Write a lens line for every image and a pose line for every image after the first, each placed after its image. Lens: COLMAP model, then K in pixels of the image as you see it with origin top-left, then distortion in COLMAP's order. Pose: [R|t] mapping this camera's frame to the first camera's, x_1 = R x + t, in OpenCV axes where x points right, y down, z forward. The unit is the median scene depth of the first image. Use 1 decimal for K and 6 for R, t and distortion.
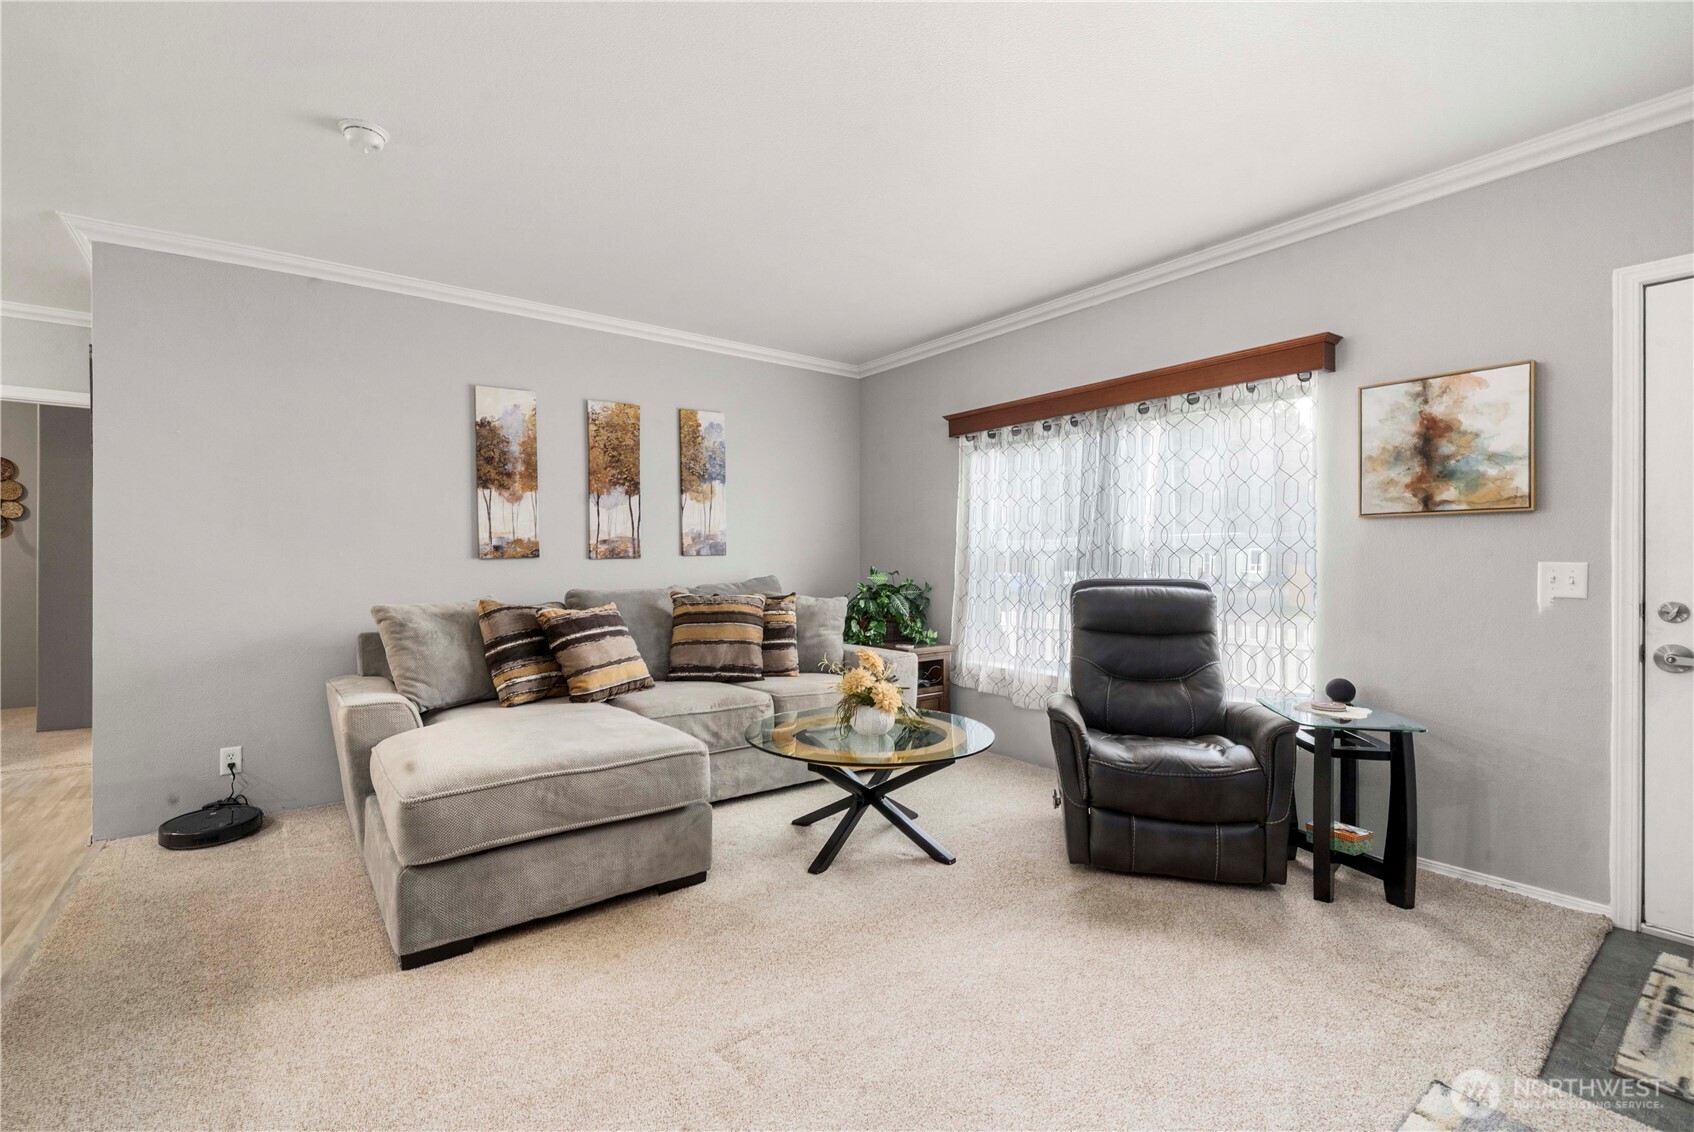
lens RADIAL K [[736.3, 0, 844.6], [0, 736.3, 562.8], [0, 0, 1]] dist [-0.000715, -0.000042]
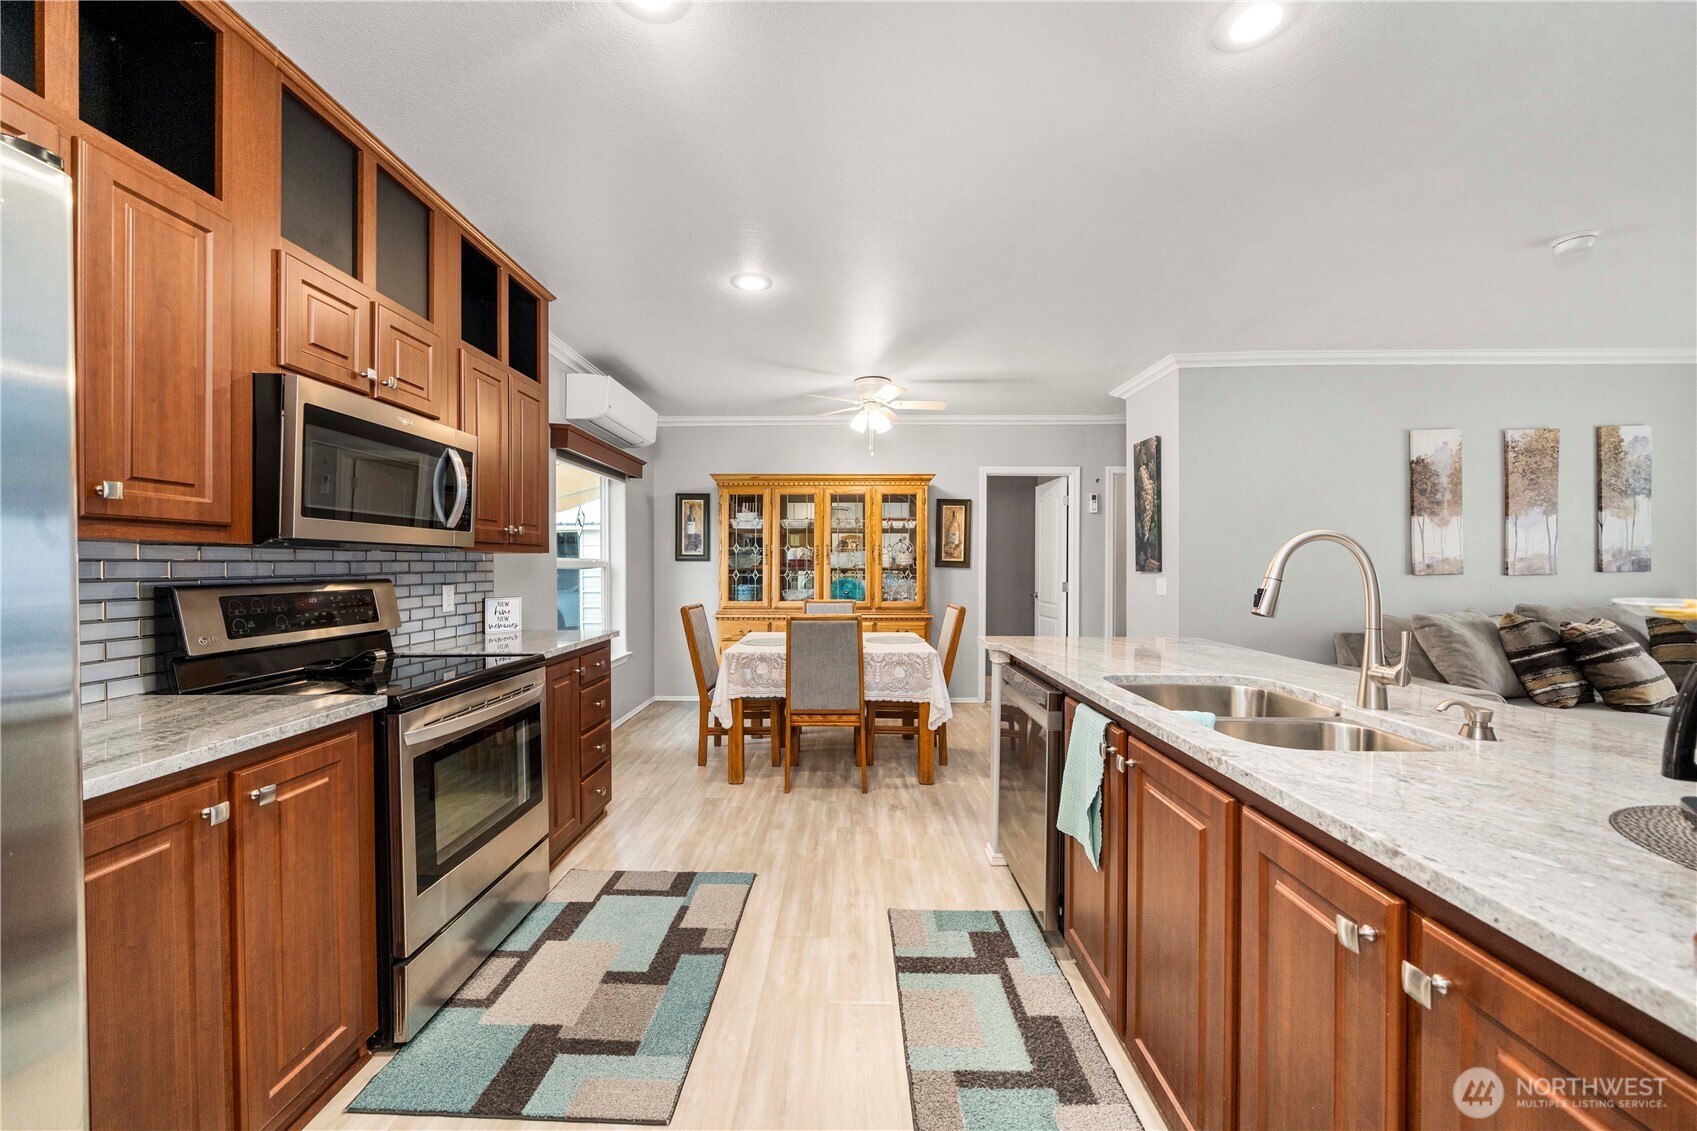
lens RADIAL K [[622.7, 0, 848.0], [0, 622.7, 568.8], [0, 0, 1]] dist [-0.000691, -0.000078]
pose [[0.789336, 0.005355, -0.613938, -0.578323], [-0.003271, 0.999984, 0.004516, -0.016868], [0.613952, -0.001556, 0.789342, -0.344039]]
